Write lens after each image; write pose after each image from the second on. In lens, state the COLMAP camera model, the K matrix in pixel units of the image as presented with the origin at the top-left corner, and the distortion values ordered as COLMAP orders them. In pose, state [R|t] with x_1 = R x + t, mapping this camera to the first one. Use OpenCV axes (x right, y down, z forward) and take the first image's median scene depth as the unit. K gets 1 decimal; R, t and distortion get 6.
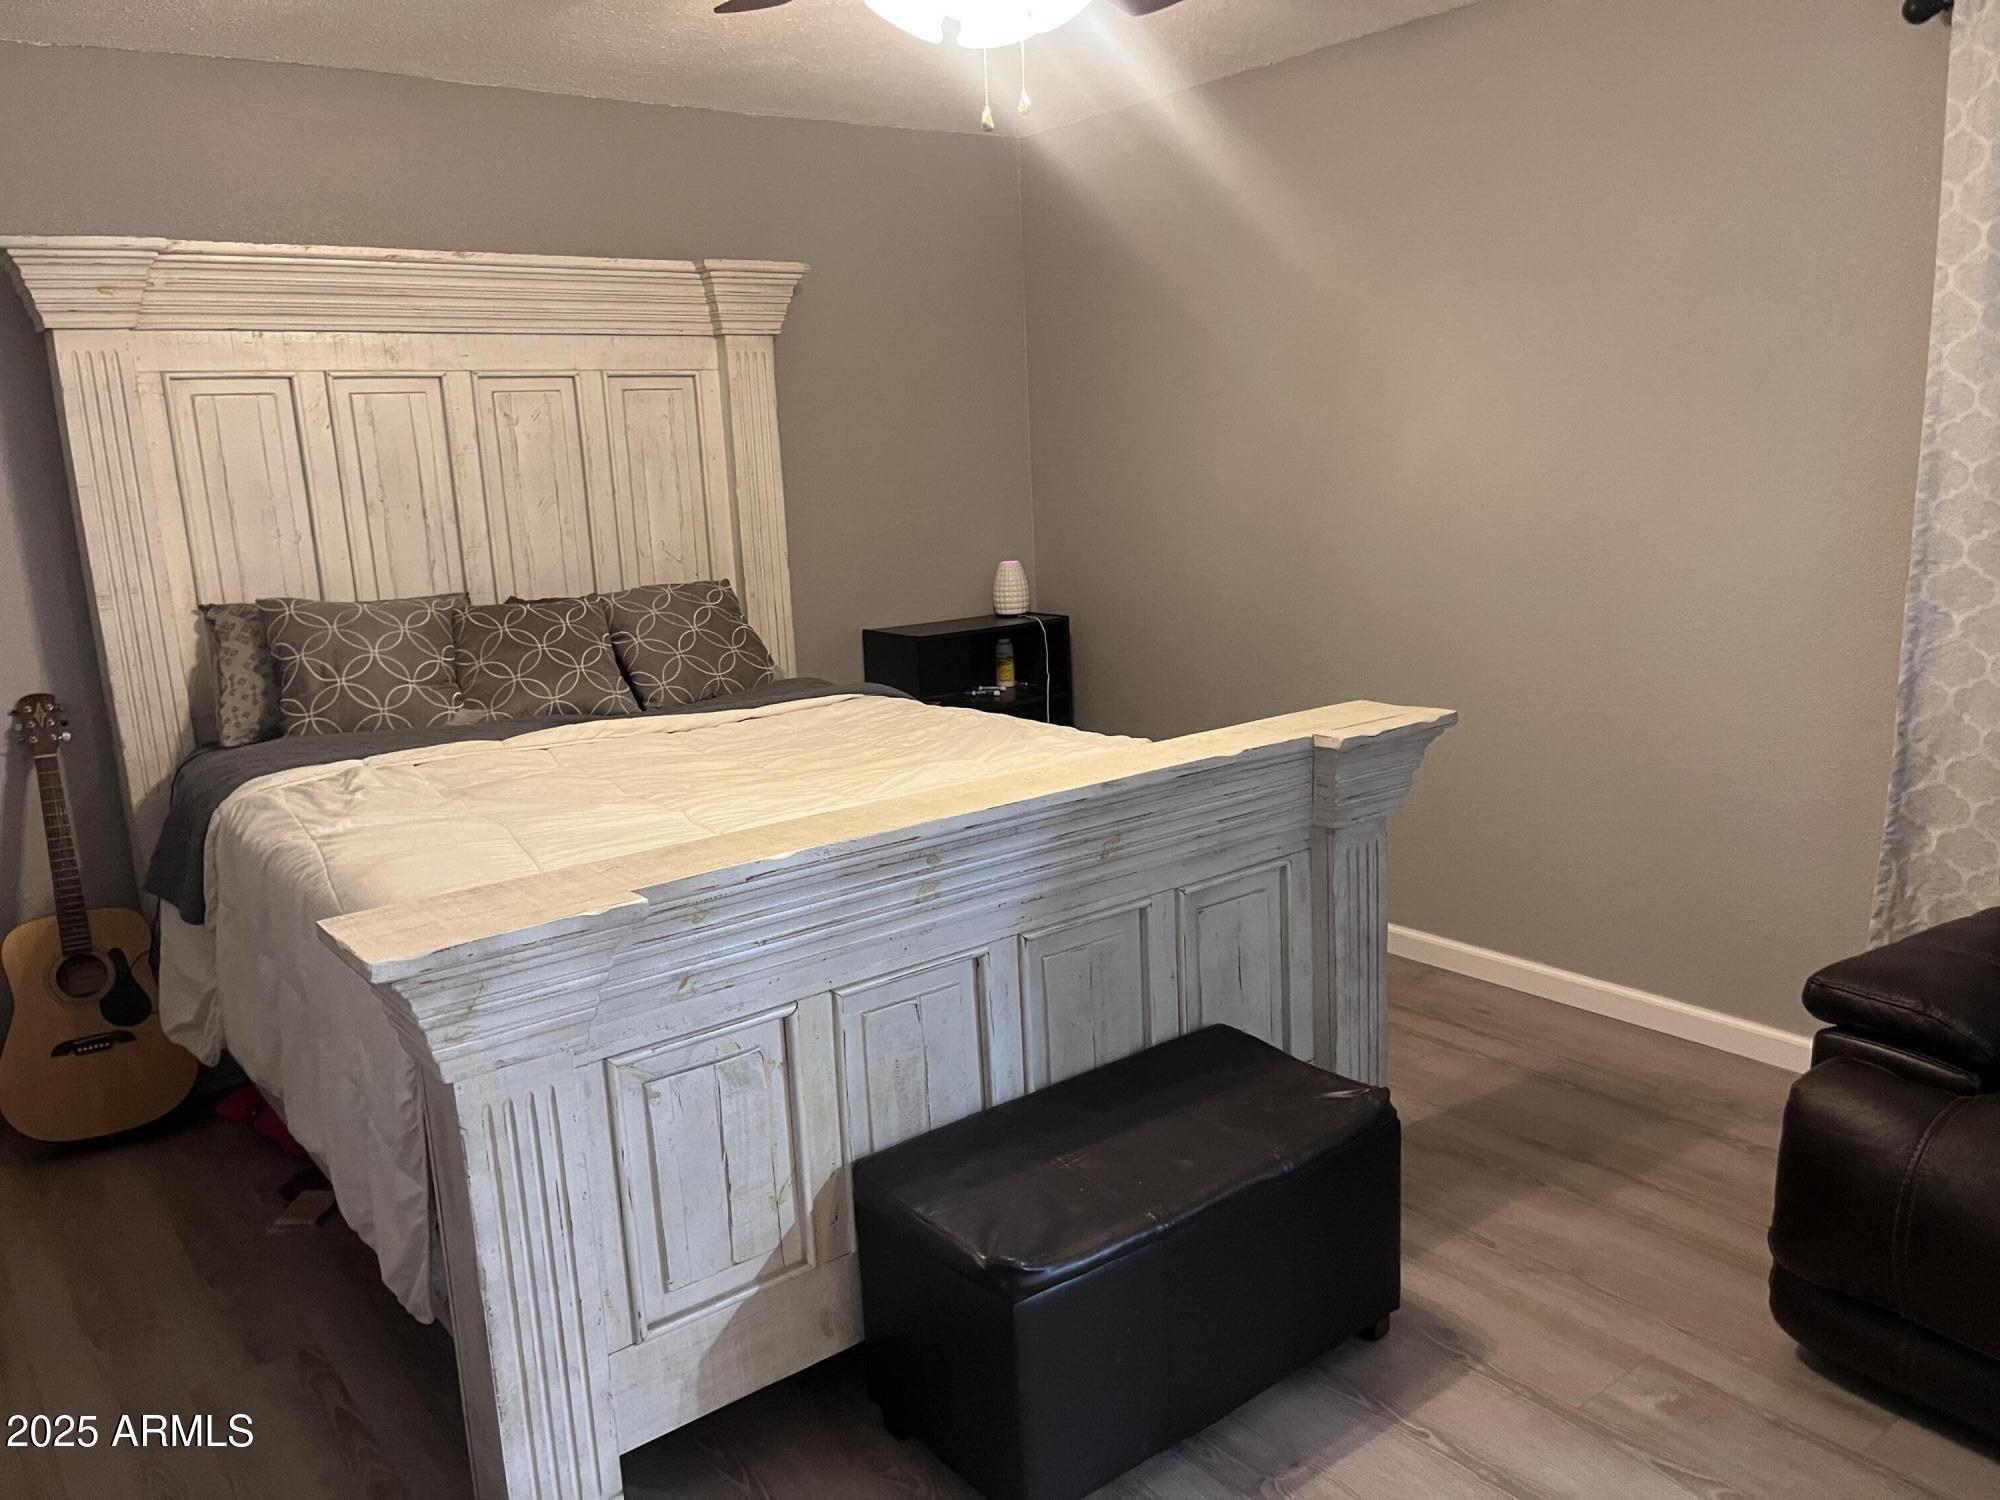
lens RADIAL K [[1516.4, 0, 1012.8], [0, 1516.4, 752.2], [0, 0, 1]] dist [0.056498, -0.089197]
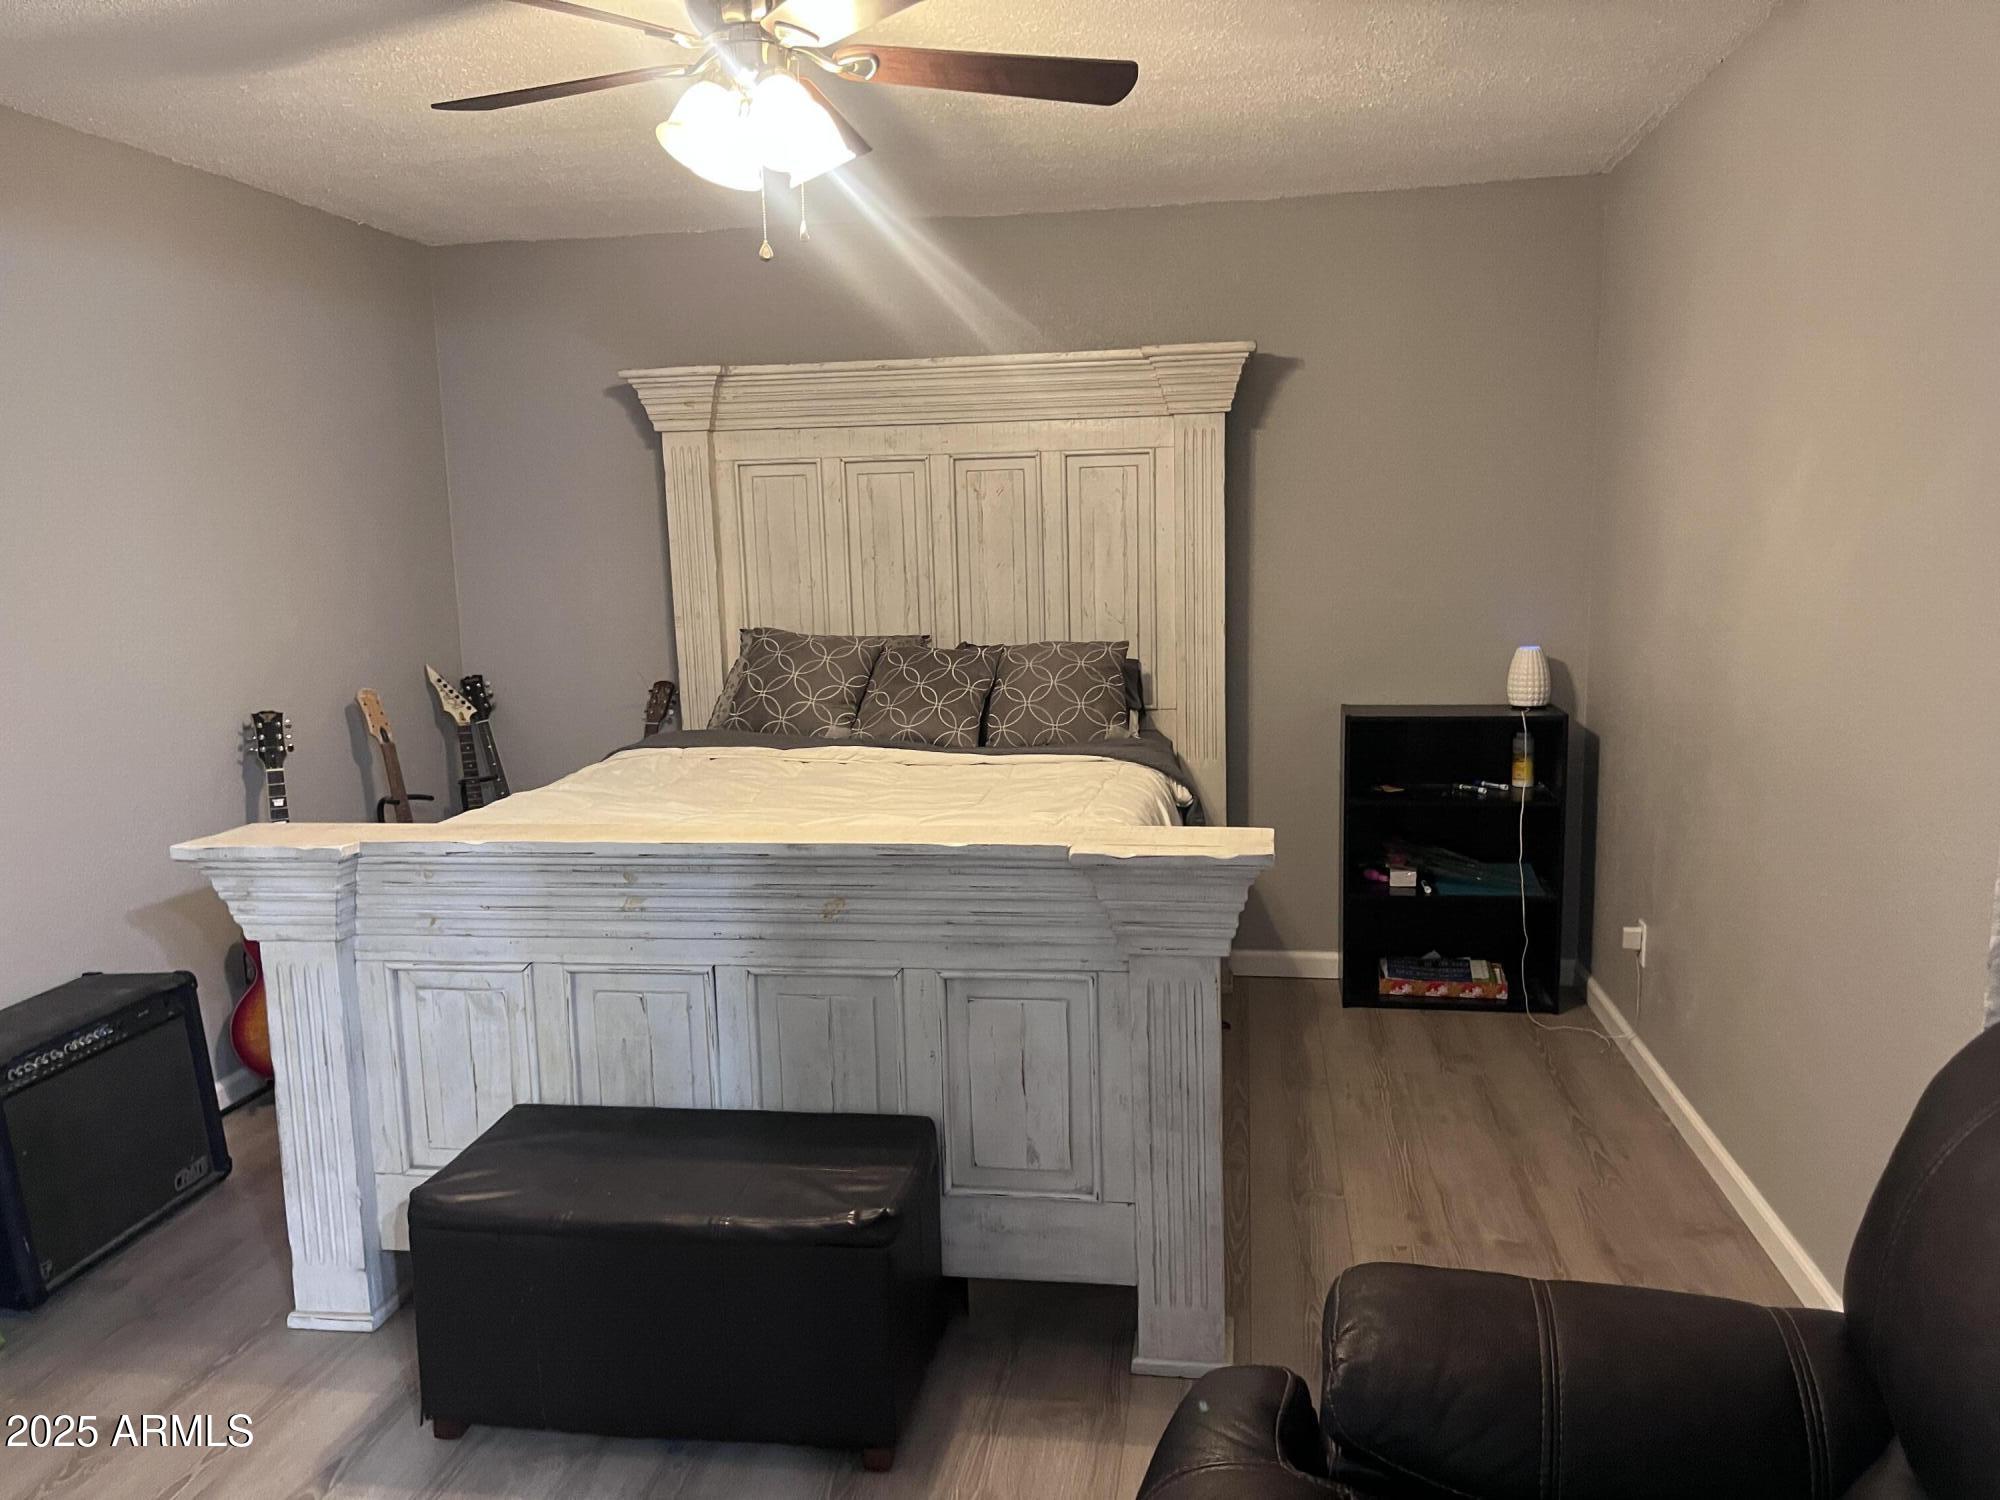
lens RADIAL K [[1516.4, 0, 1008.9], [0, 1516.4, 754.7], [0, 0, 1]] dist [0.056498, -0.089197]
pose [[0.681920, 0.131797, -0.719455, 0.688448], [-0.151950, 0.987699, 0.036914, -0.078212], [0.715470, 0.084149, 0.693558, 0.258225]]
